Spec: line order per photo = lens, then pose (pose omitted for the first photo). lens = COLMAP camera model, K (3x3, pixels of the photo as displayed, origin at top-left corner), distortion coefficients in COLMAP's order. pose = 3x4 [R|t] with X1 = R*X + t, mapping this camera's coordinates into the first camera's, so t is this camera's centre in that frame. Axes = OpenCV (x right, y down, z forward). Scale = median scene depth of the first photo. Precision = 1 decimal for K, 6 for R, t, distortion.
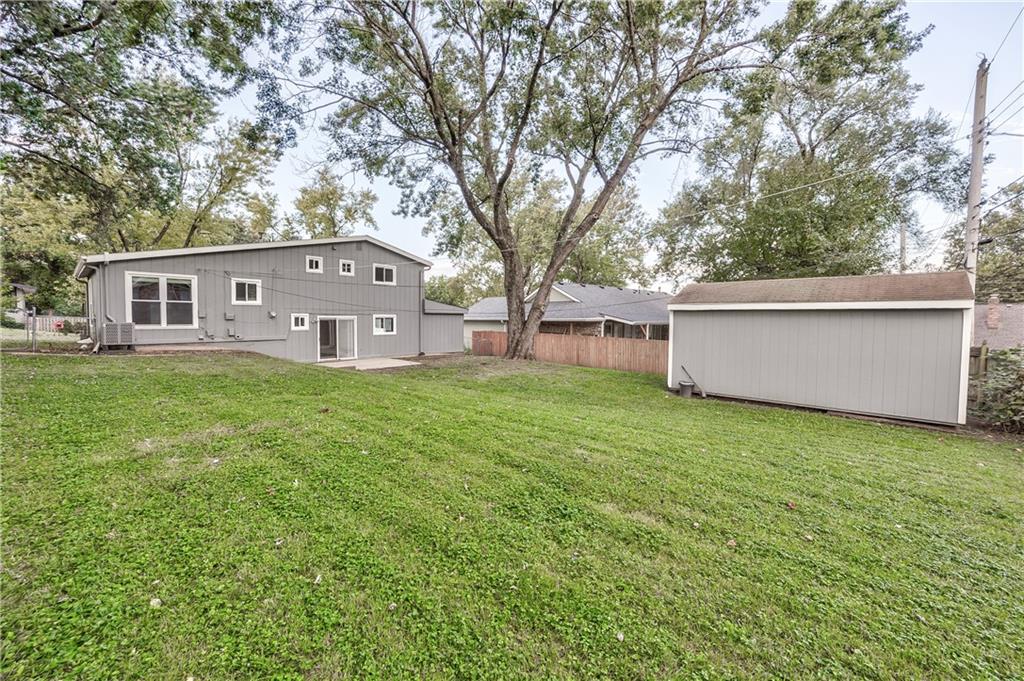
lens RADIAL K [[394.2, 0, 499.1], [0, 394.2, 335.2], [0, 0, 1]] dist [-0.003159, -0.000270]
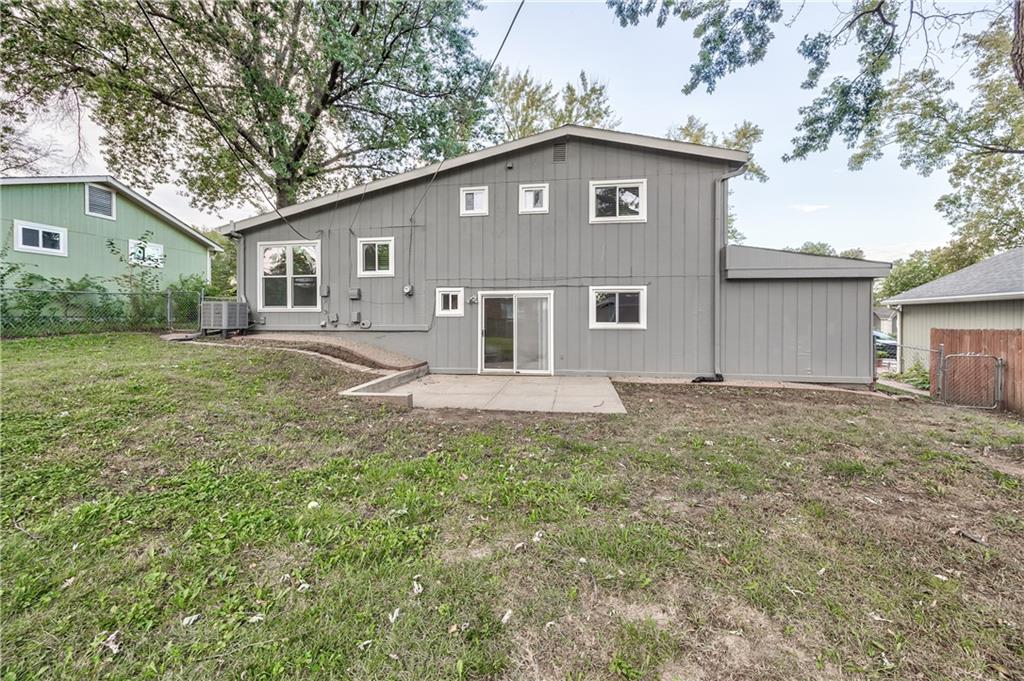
lens RADIAL K [[394.2, 0, 522.6], [0, 394.2, 325.6], [0, 0, 1]] dist [-0.003159, -0.000270]
pose [[0.554453, 0.000940, -0.832214, 0.040515], [-0.032573, 0.999258, -0.020572, 0.008952], [0.831577, 0.038514, 0.554072, 0.679597]]
